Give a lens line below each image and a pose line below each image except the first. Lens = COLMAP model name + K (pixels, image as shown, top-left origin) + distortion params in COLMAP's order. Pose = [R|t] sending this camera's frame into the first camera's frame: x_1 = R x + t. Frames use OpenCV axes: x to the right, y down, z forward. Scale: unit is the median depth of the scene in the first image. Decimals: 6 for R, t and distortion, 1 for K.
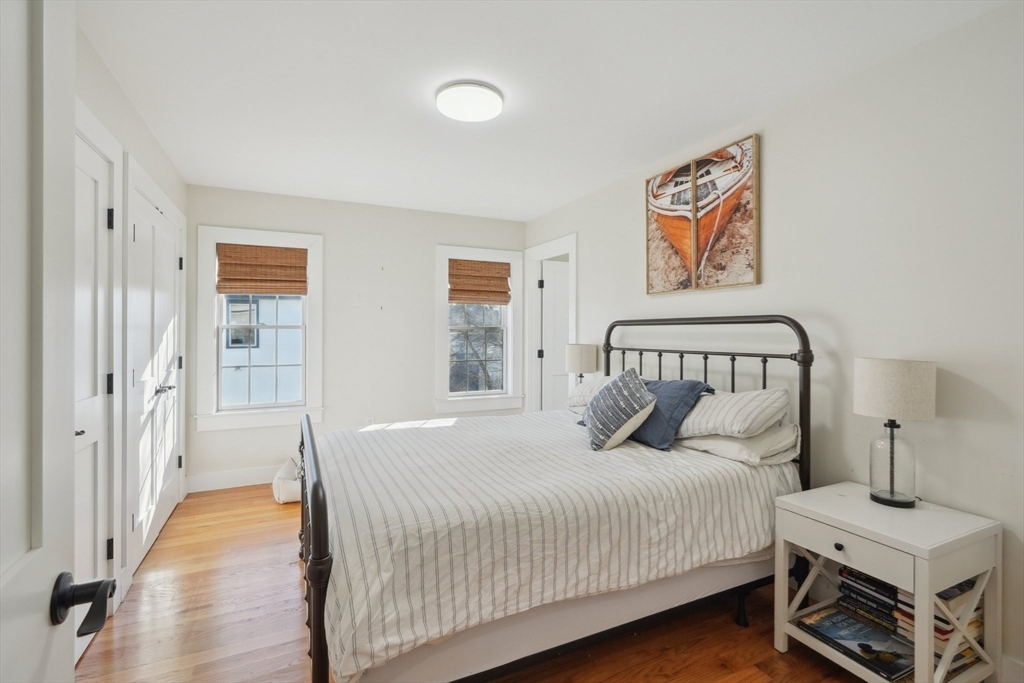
lens RADIAL K [[468.3, 0, 509.2], [0, 468.3, 337.5], [0, 0, 1]] dist [-0.001338, 0.002899]
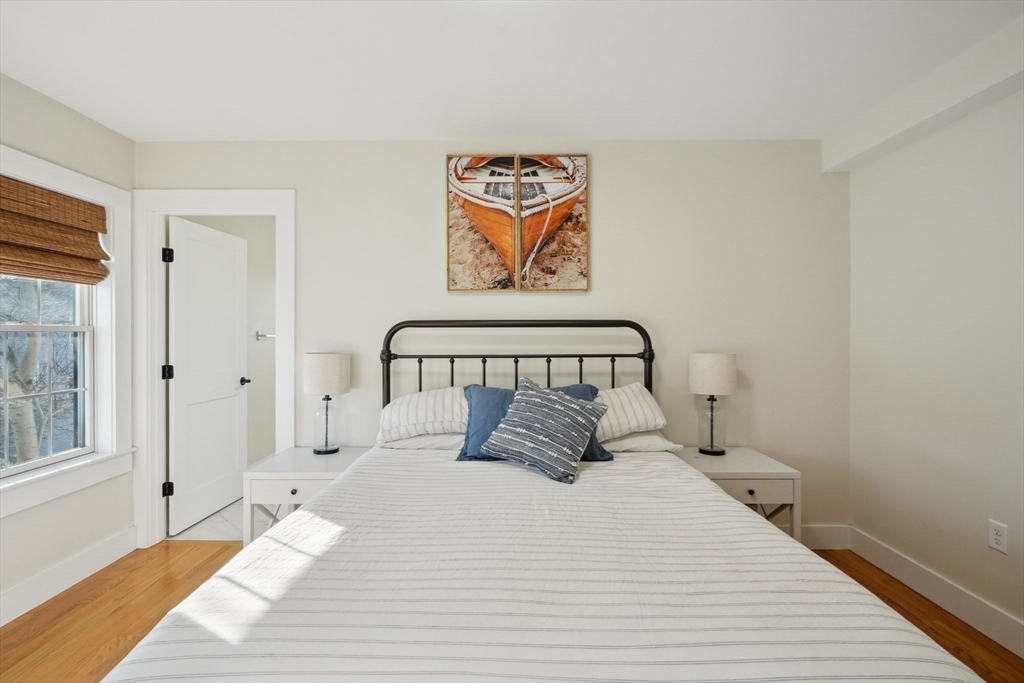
lens RADIAL K [[468.3, 0, 510.5], [0, 468.3, 336.3], [0, 0, 1]] dist [-0.001338, 0.002899]
pose [[0.434071, -0.011358, 0.900807, -0.485297], [0.013217, 0.999893, 0.006238, -0.015170], [-0.900782, 0.009199, 0.434175, 0.611137]]
